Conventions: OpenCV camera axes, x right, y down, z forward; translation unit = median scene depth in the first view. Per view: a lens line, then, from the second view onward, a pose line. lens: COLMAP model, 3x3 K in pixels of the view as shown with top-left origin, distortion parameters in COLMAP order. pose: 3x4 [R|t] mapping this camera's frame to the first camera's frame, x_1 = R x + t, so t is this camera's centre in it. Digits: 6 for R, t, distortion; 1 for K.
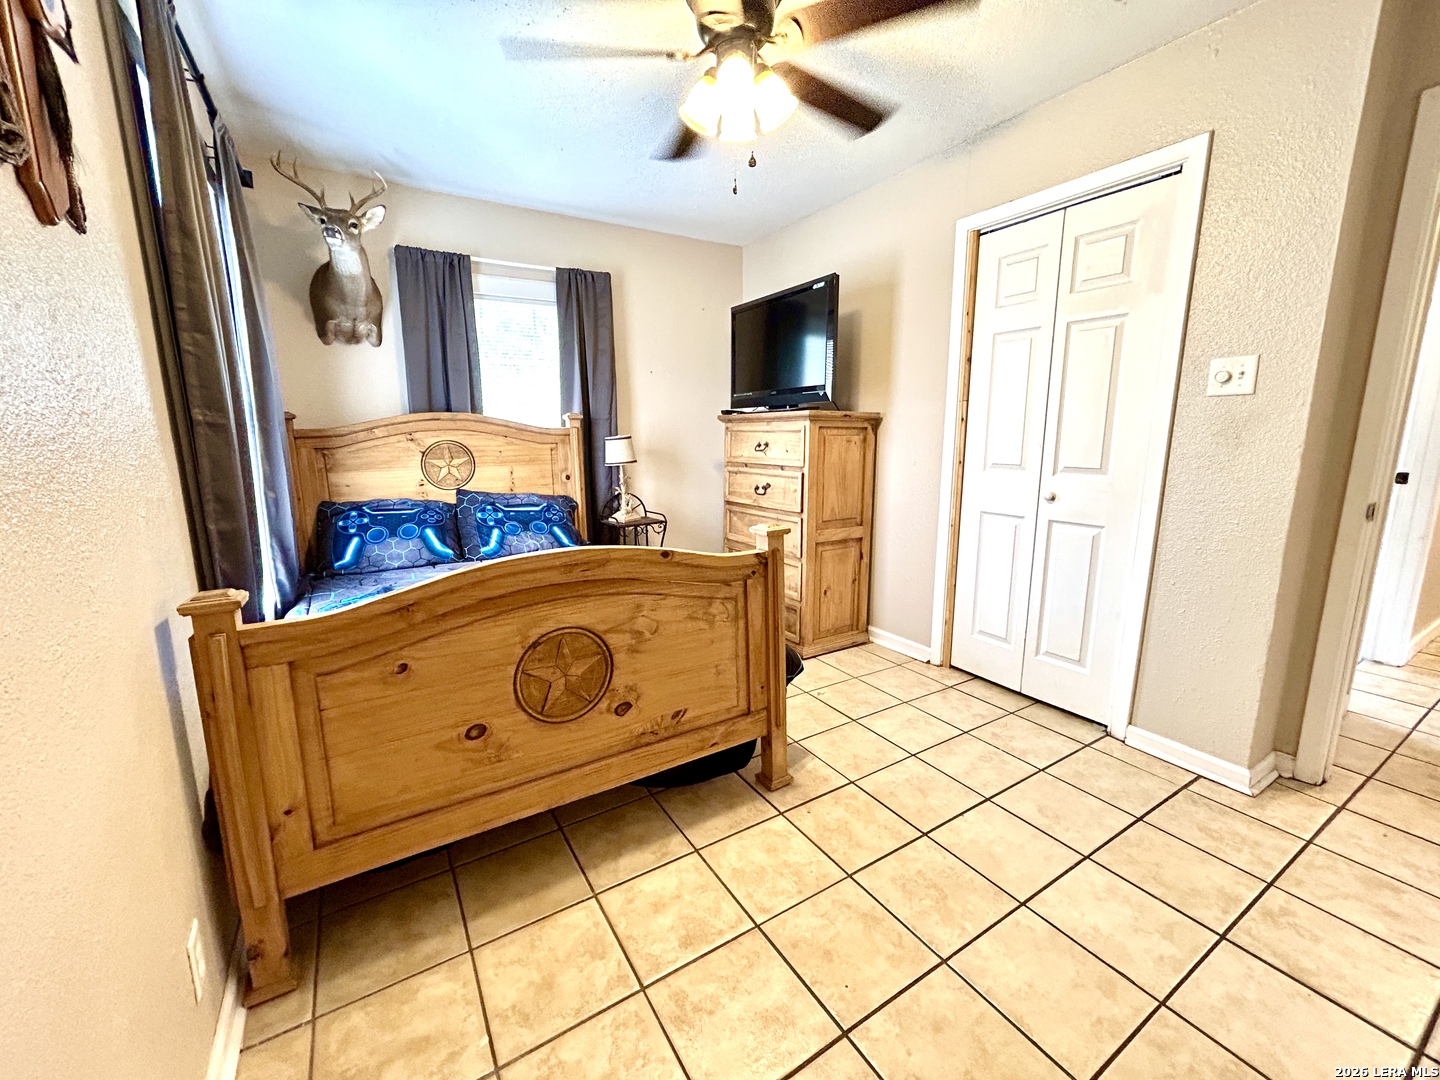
lens RADIAL K [[588.1, 0, 719.9], [0, 588.1, 540.2], [0, 0, 1]] dist [-0.002350, 0.001415]
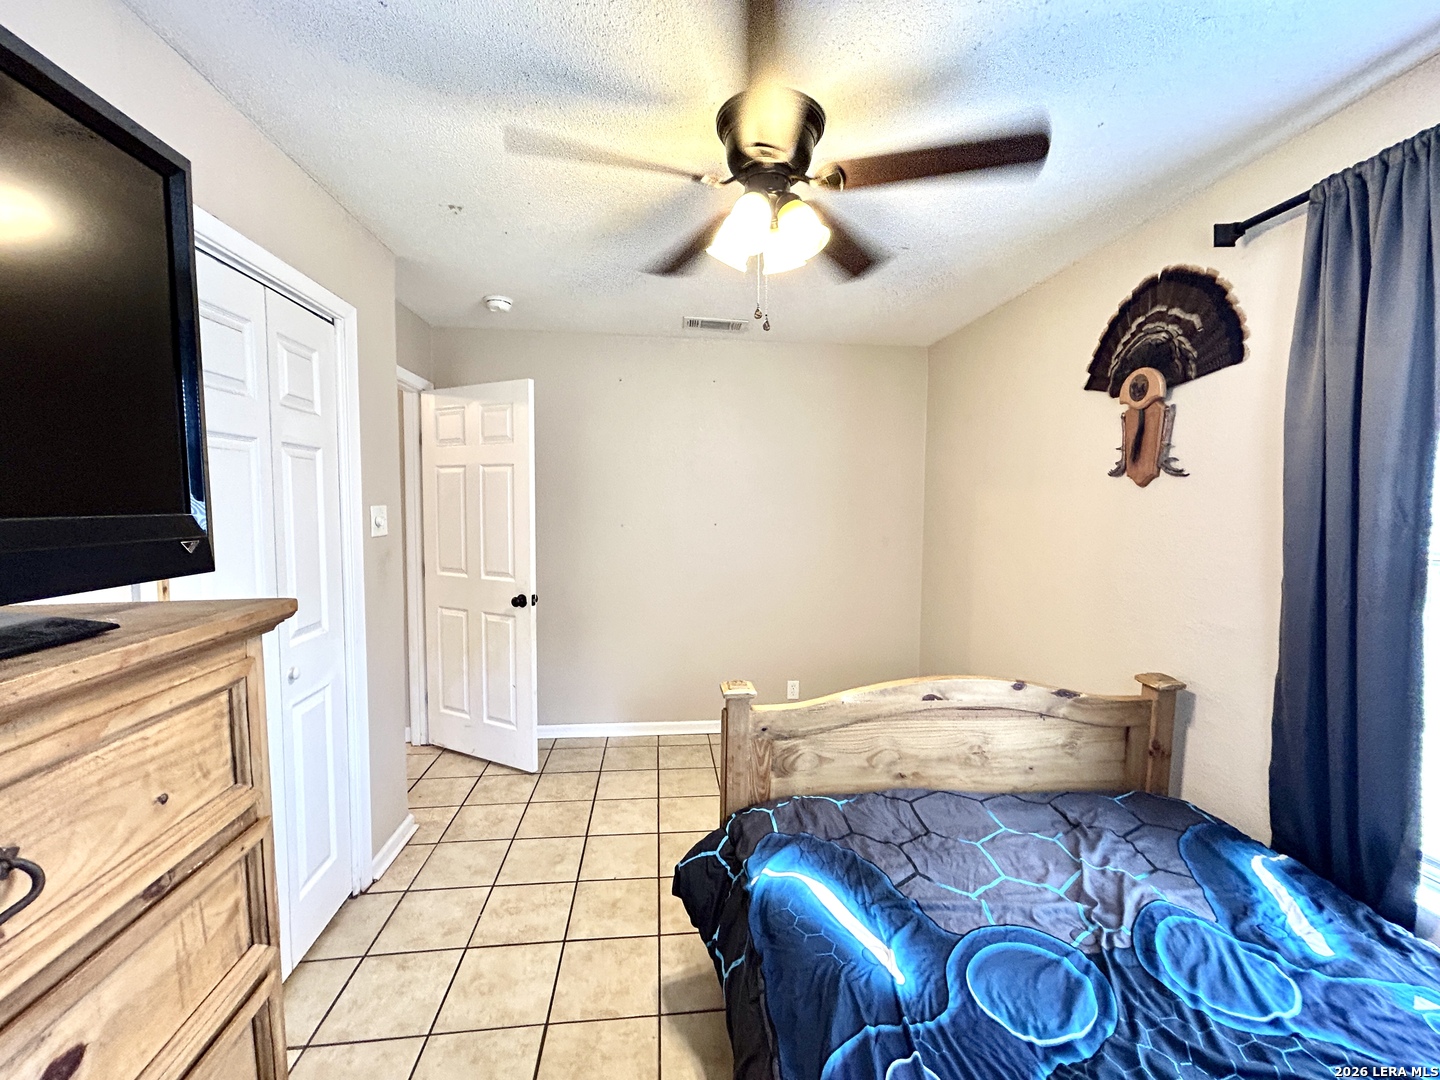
lens RADIAL K [[588.1, 0, 725.5], [0, 588.1, 539.4], [0, 0, 1]] dist [-0.002350, 0.001415]
pose [[-0.902278, -0.024432, 0.430463, -0.214217], [0.081158, 0.970922, 0.225220, -0.336053], [-0.423448, 0.238146, -0.874058, 1.294700]]
